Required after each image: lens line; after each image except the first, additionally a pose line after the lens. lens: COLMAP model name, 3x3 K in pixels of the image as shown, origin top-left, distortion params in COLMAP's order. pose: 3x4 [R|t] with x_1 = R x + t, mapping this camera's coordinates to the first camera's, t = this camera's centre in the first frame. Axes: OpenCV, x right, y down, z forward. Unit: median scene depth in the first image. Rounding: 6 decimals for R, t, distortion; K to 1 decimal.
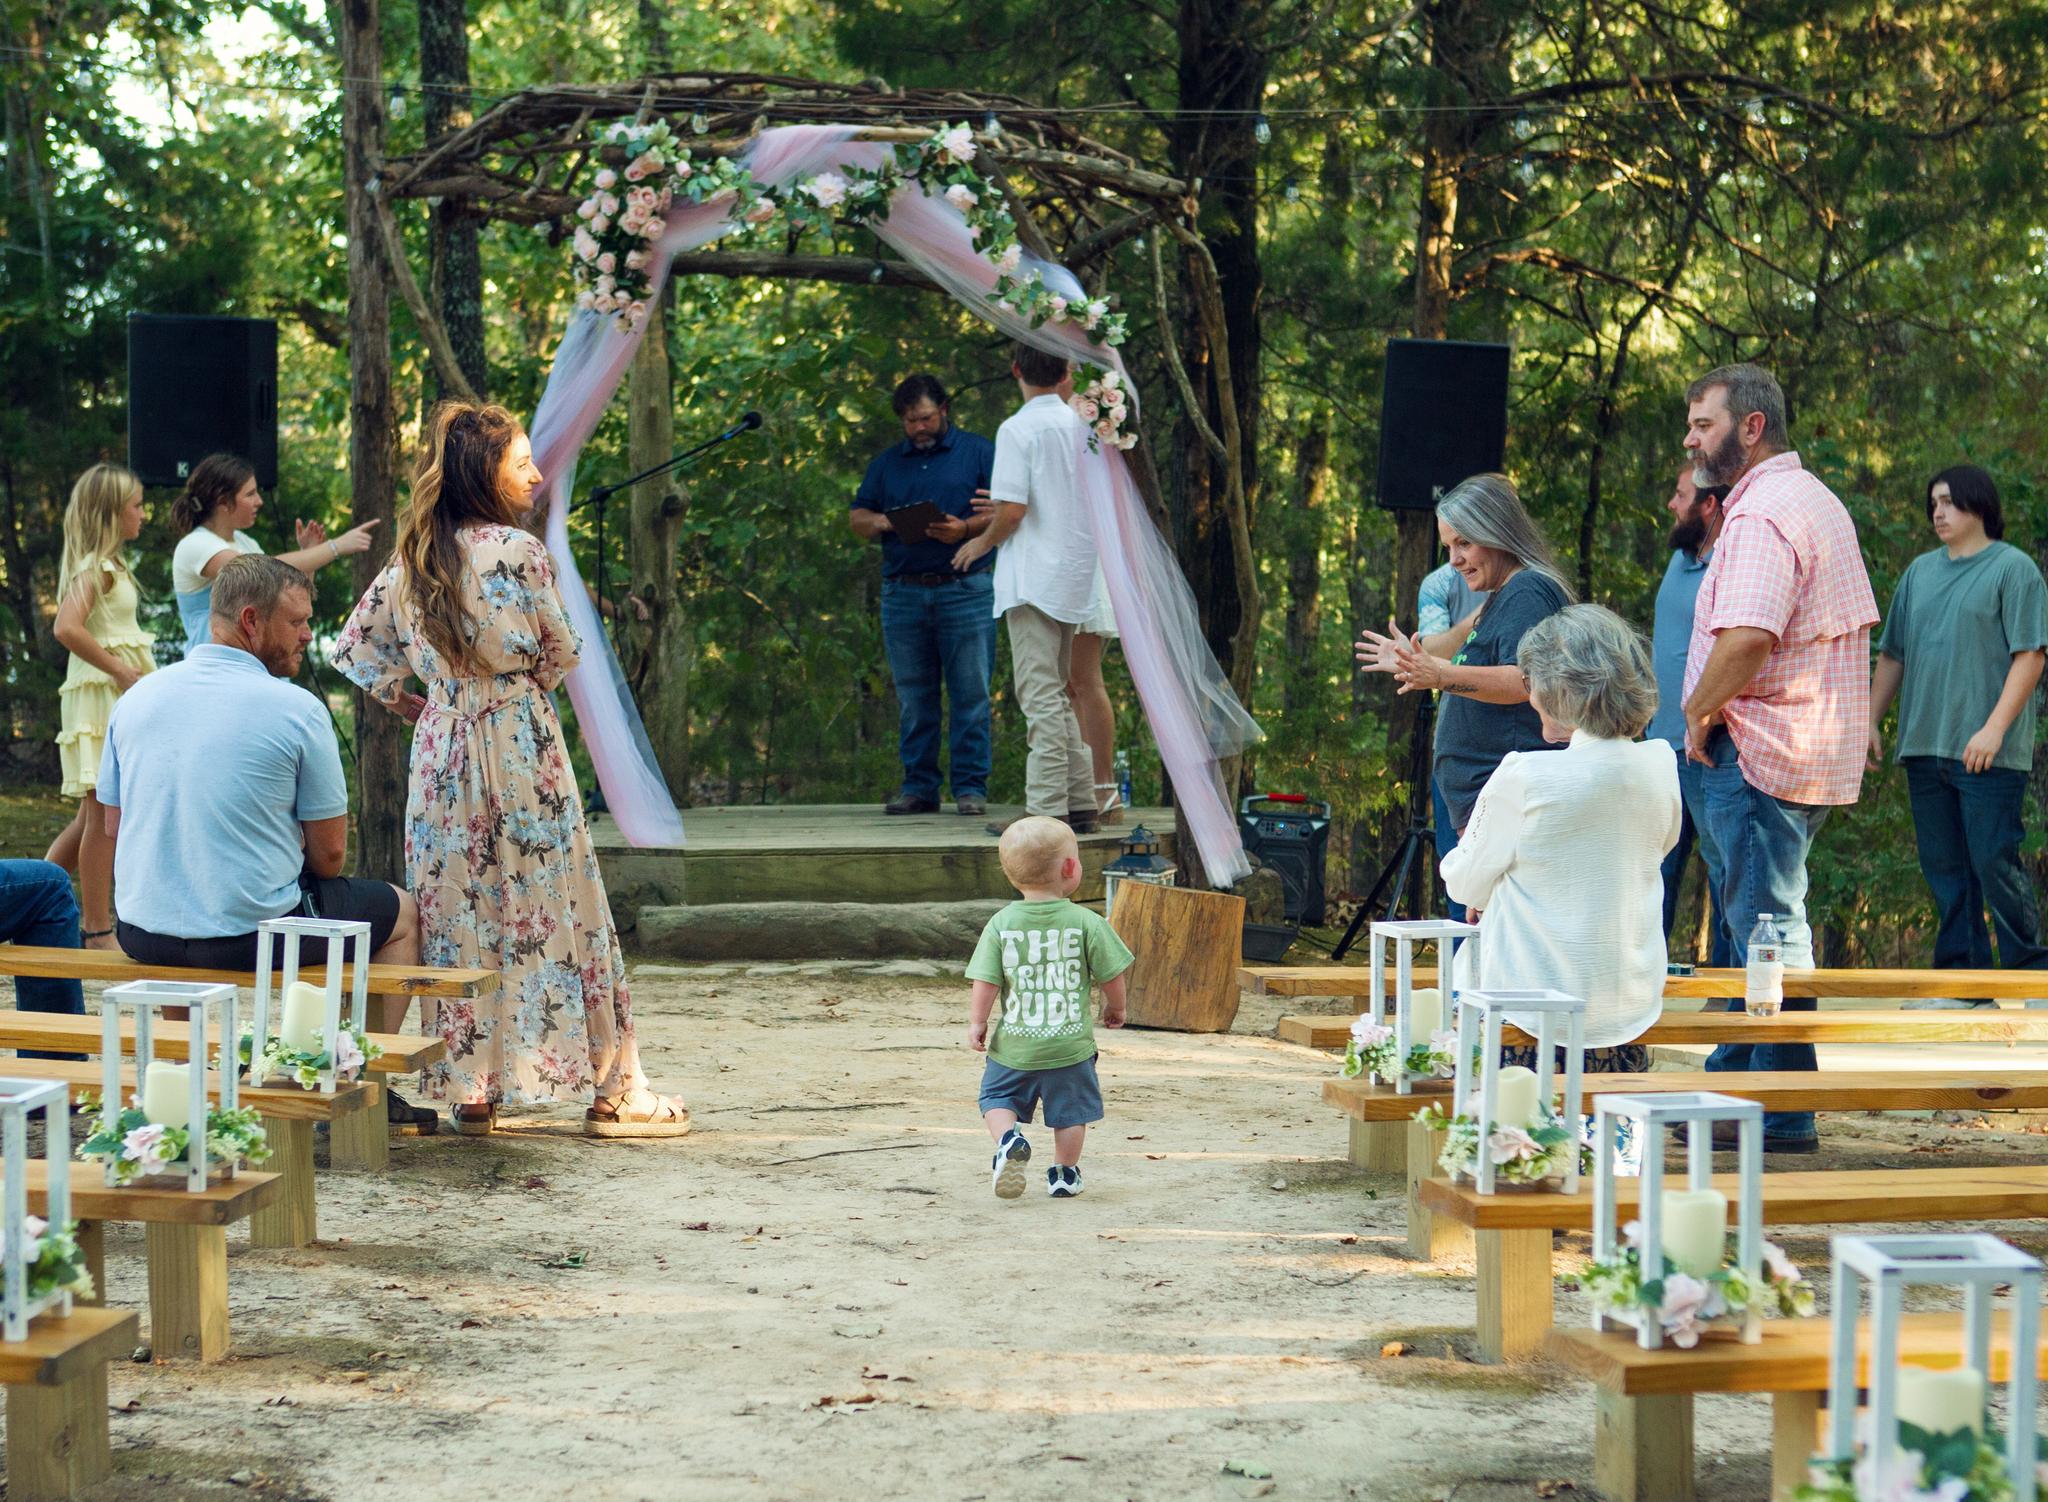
lens RADIAL K [[3021.6, 0, 1005.9], [0, 3021.6, 813.5], [0, 0, 1]] dist [0.017816, 0.000000]
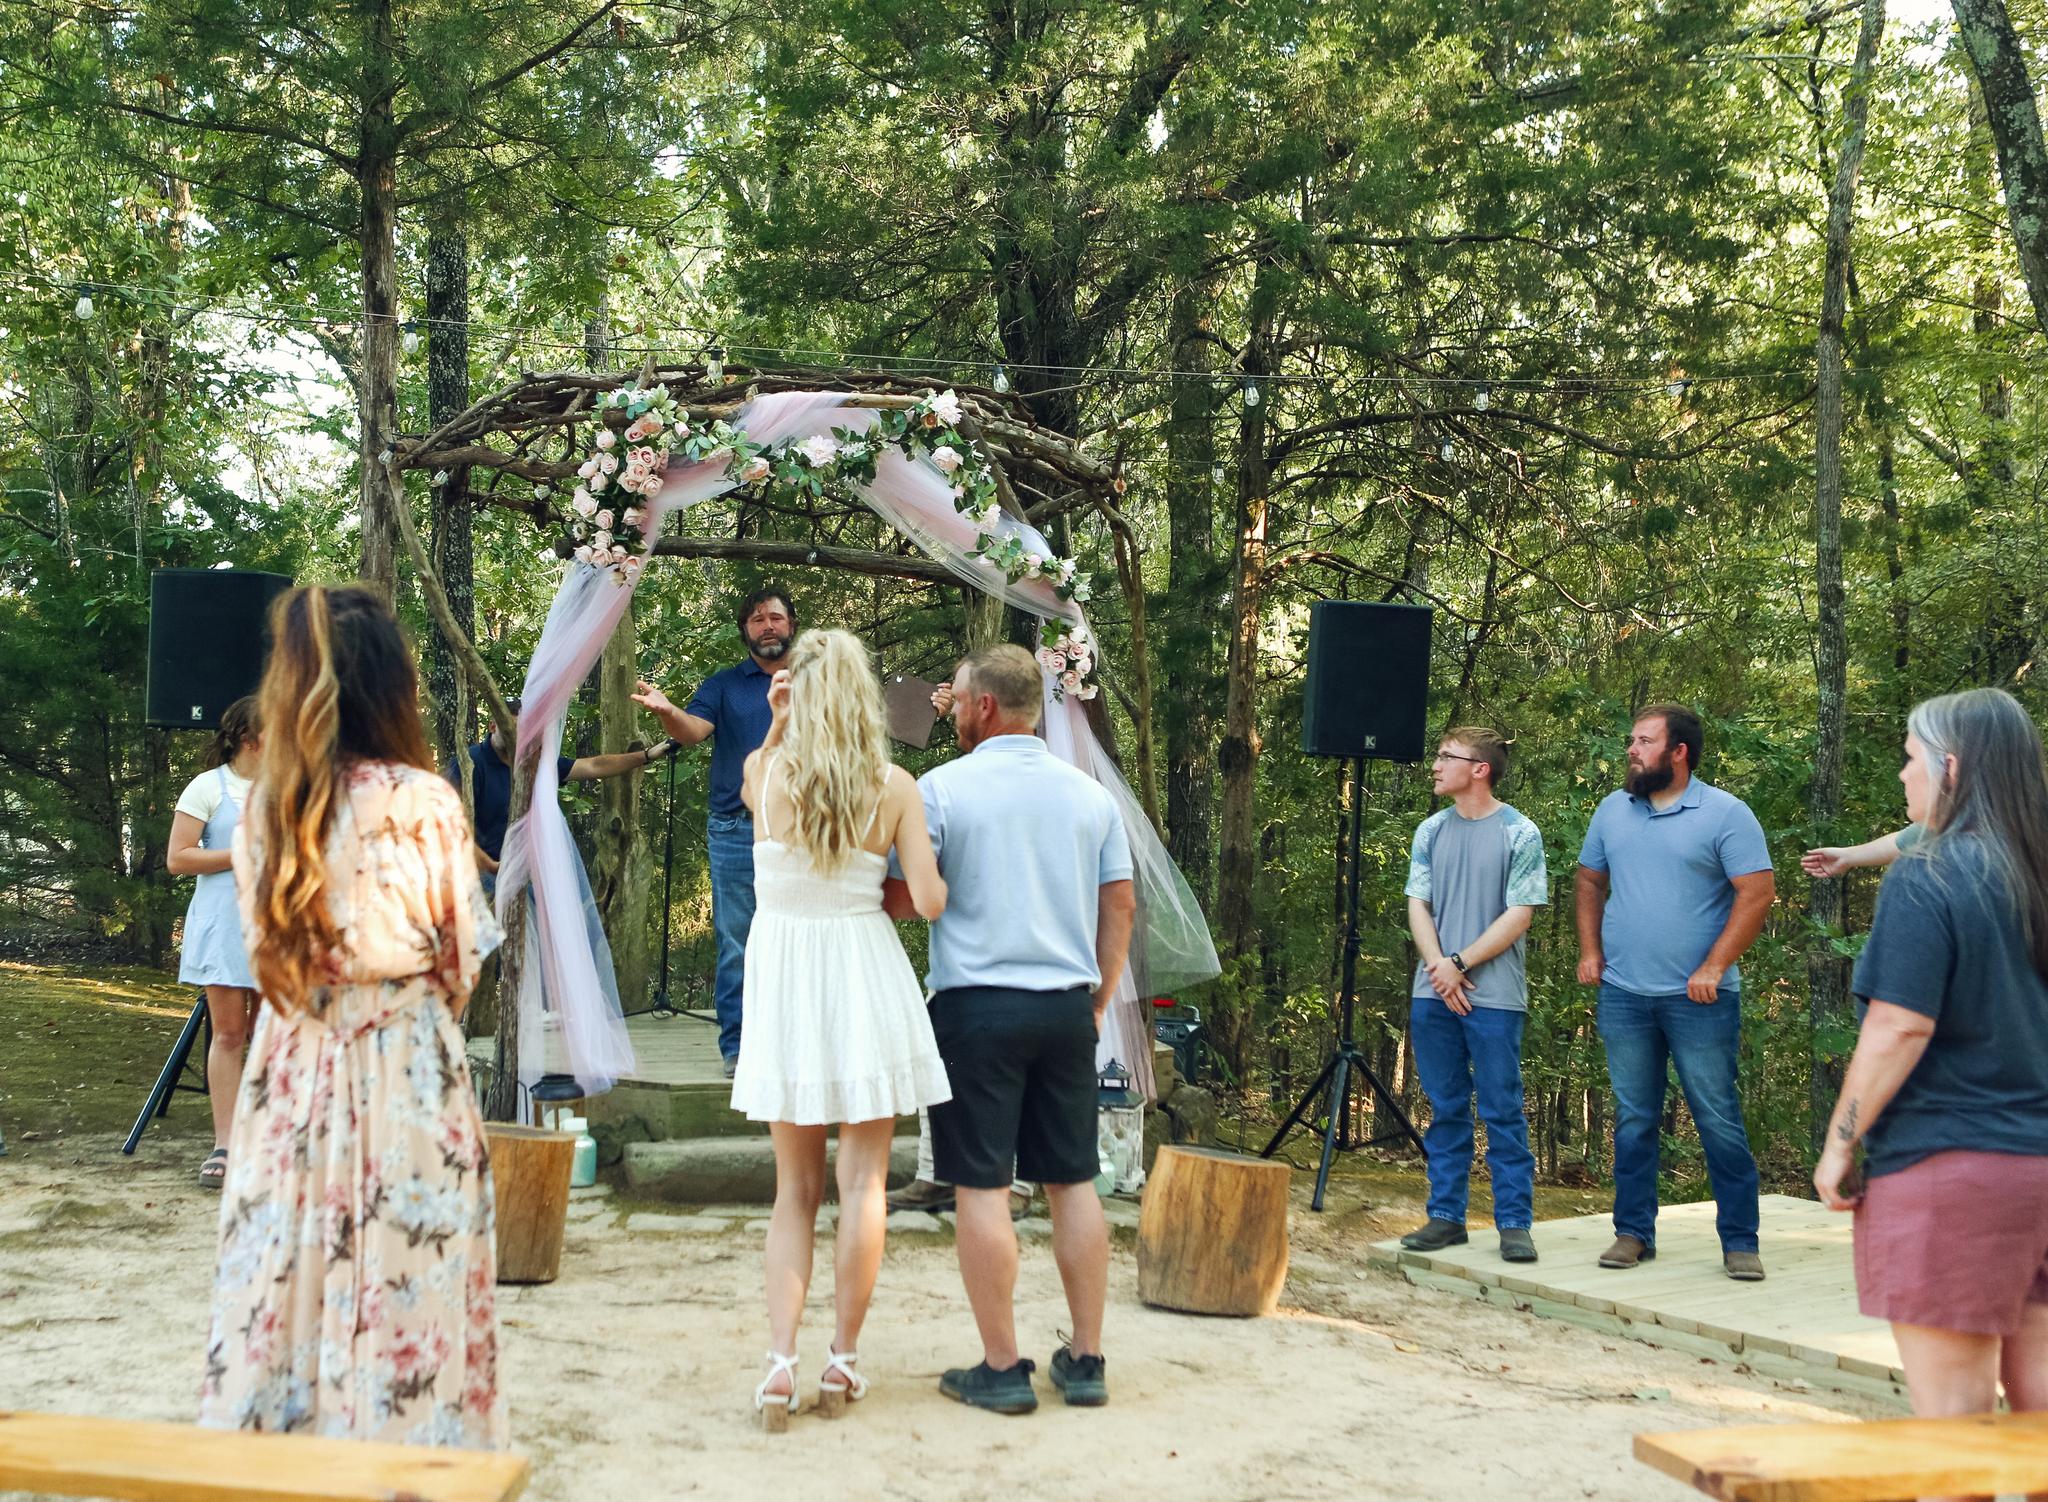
lens RADIAL K [[2028.2, 0, 896.1], [0, 2028.2, 732.5], [0, 0, 1]] dist [-0.073328, 0.000000]
pose [[0.999117, 0.006192, 0.041567, -0.060431], [-0.001484, 0.993668, -0.112348, -0.030100], [-0.041999, 0.112187, 0.992799, 0.310498]]
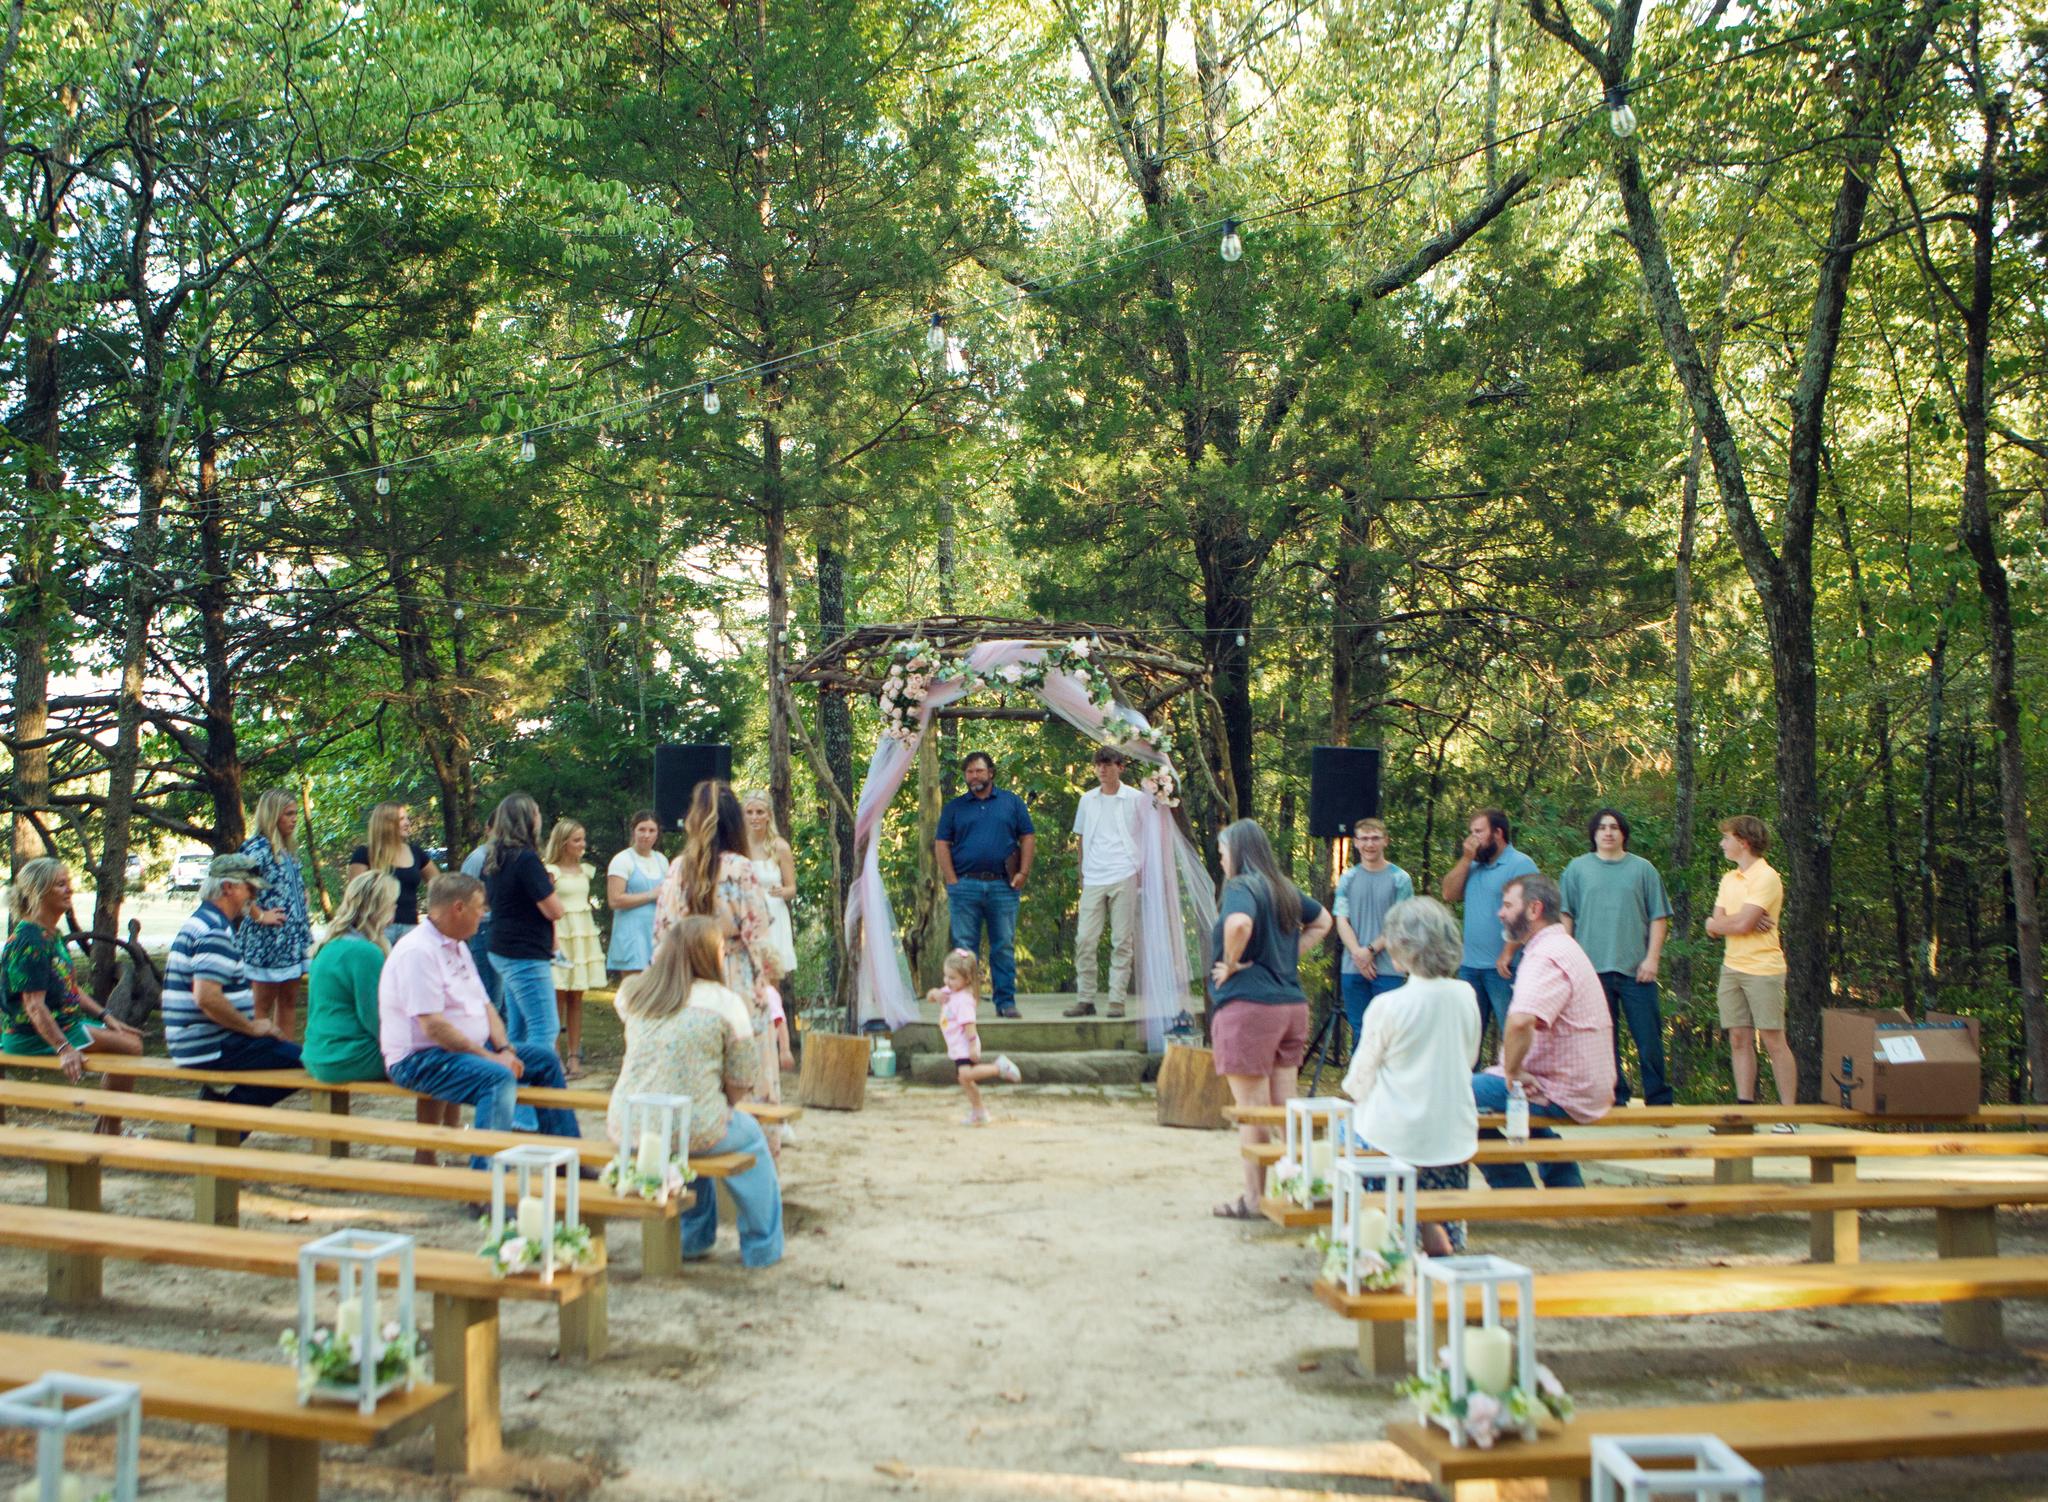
lens RADIAL K [[1525.3, 0, 1002.4], [0, 1525.3, 805.8], [0, 0, 1]] dist [-0.060048, 0.011365]
pose [[0.996311, -0.011867, -0.084988, 0.015480], [0.001726, 0.992963, -0.118415, -0.010194], [0.085795, 0.117832, 0.989320, 0.060969]]
